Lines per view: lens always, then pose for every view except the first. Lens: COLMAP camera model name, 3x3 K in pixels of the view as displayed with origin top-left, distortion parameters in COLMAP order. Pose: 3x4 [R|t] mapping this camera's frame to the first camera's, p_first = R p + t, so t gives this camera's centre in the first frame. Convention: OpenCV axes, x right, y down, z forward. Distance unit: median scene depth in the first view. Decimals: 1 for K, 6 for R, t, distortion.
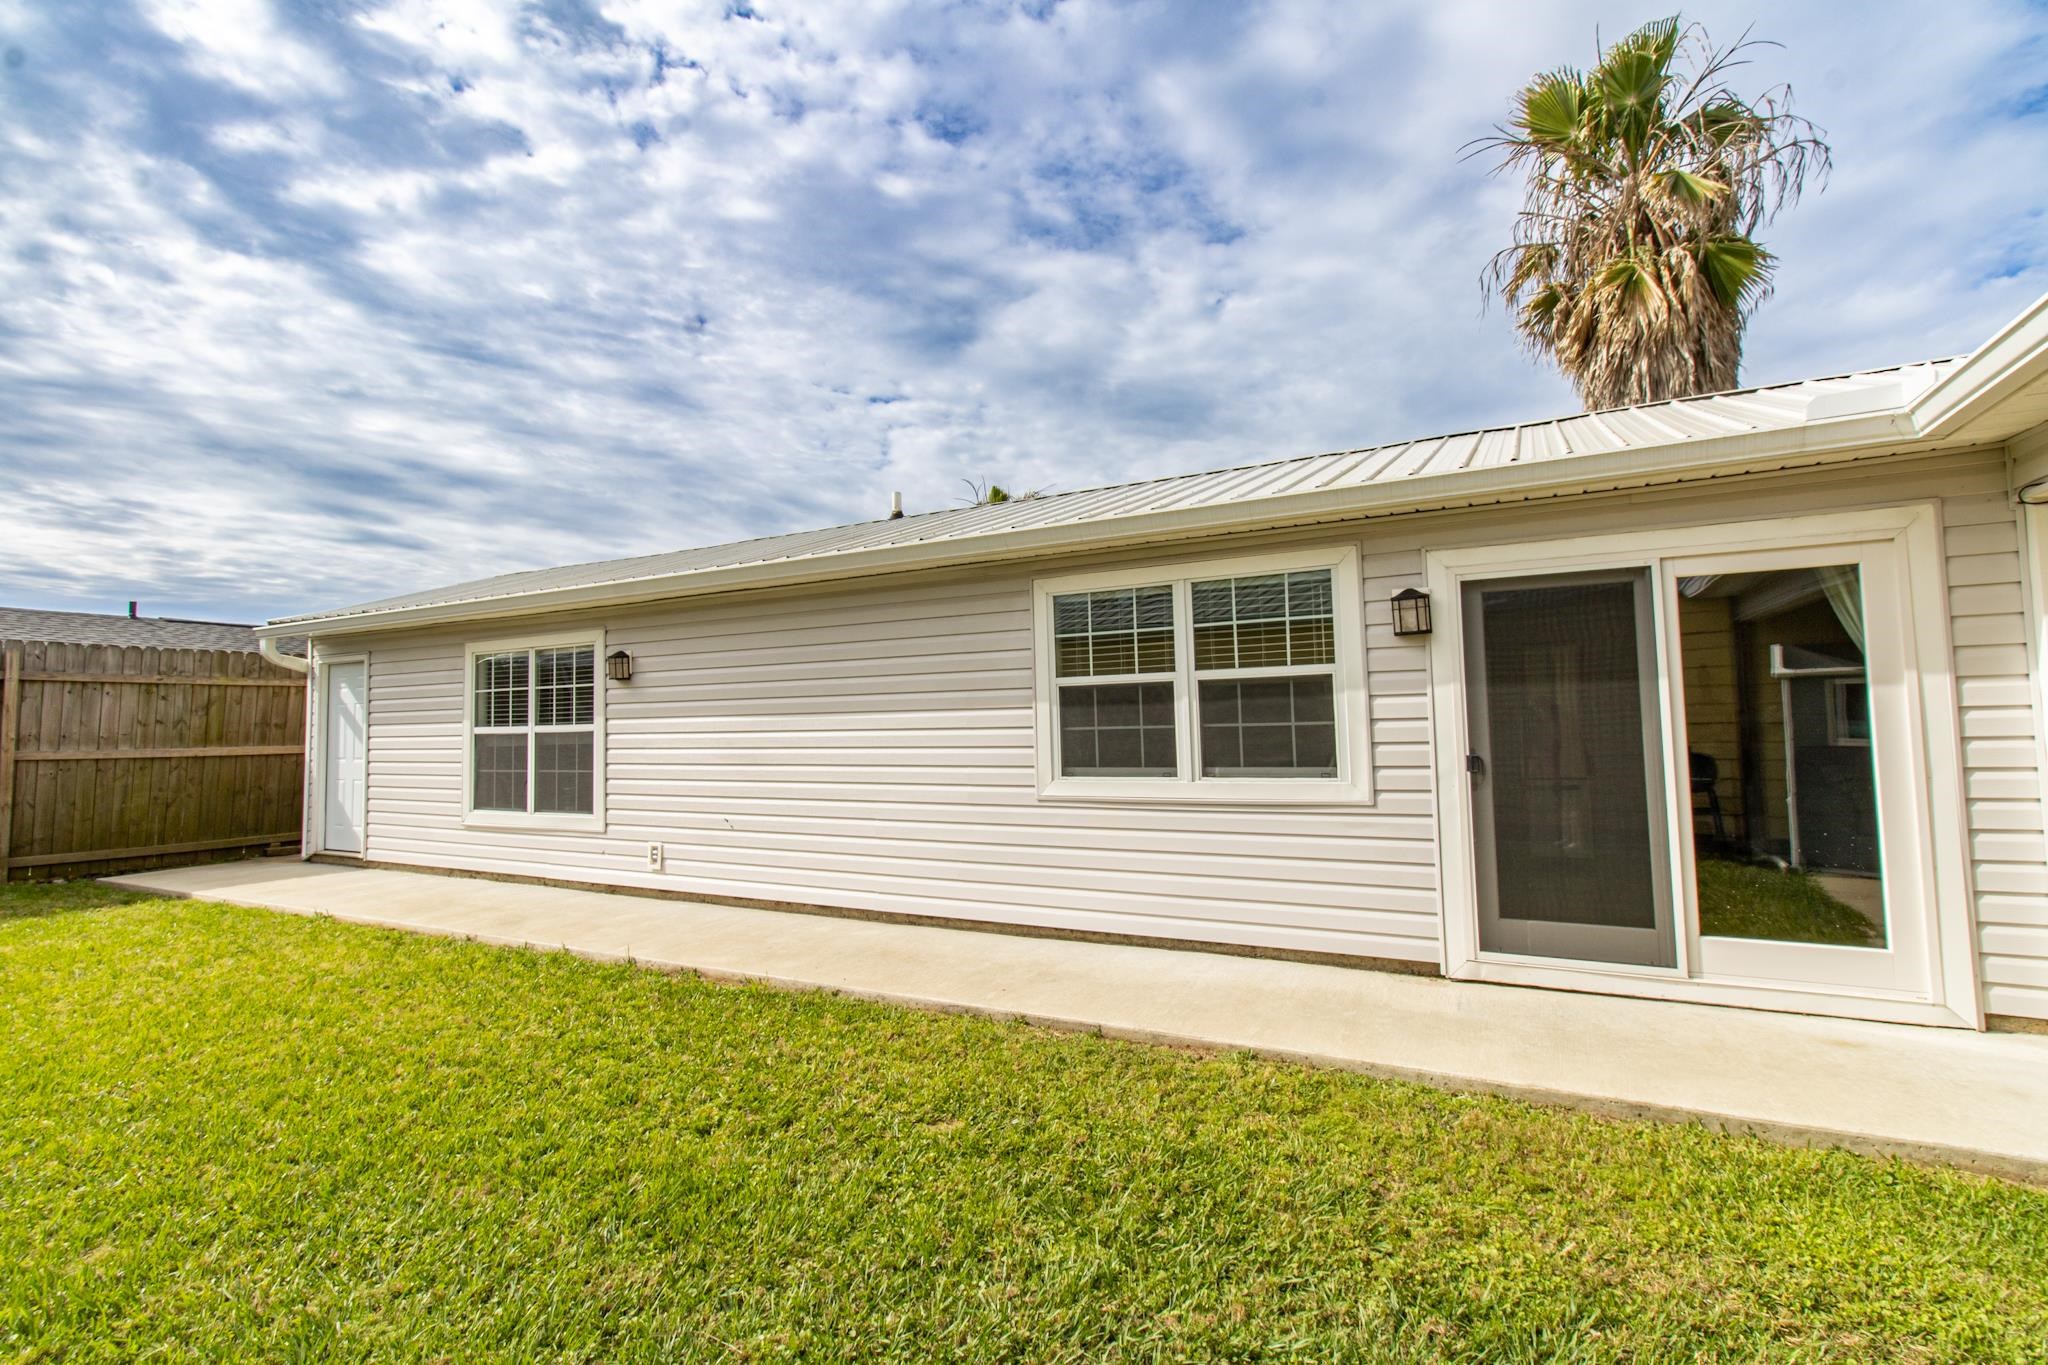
lens RADIAL K [[936.7, 0, 1031.3], [0, 936.7, 673.5], [0, 0, 1]] dist [0.003204, 0.000516]
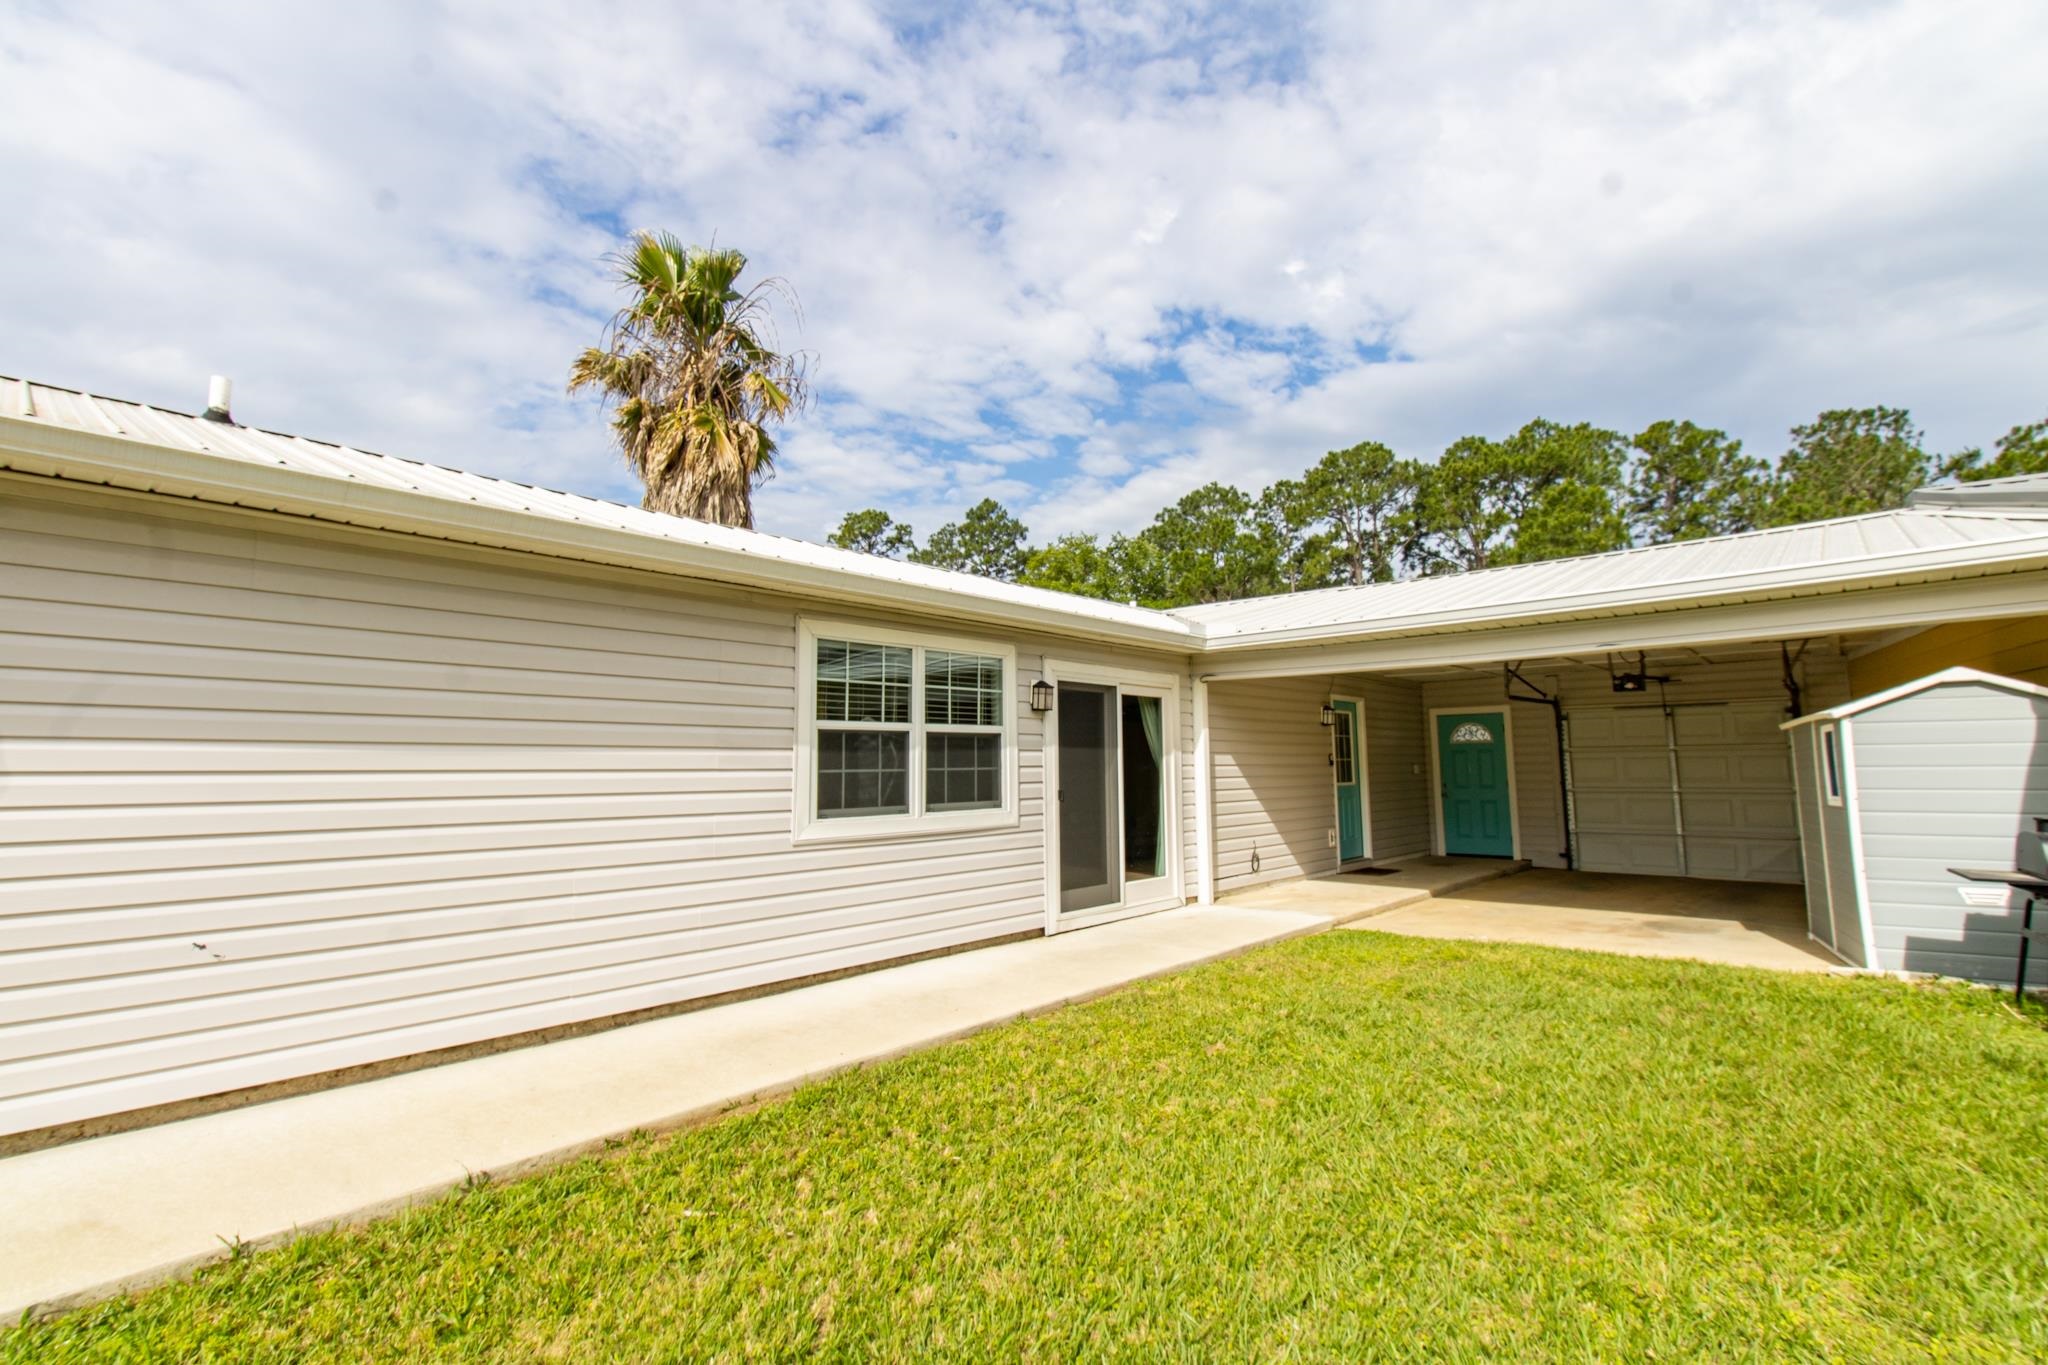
lens RADIAL K [[936.7, 0, 1031.3], [0, 936.7, 673.5], [0, 0, 1]] dist [0.003204, 0.000516]
pose [[0.242889, 0.116113, 0.963080, -0.906498], [-0.044445, 0.993100, -0.108523, 0.054530], [-0.969035, -0.016445, 0.246374, 0.542398]]
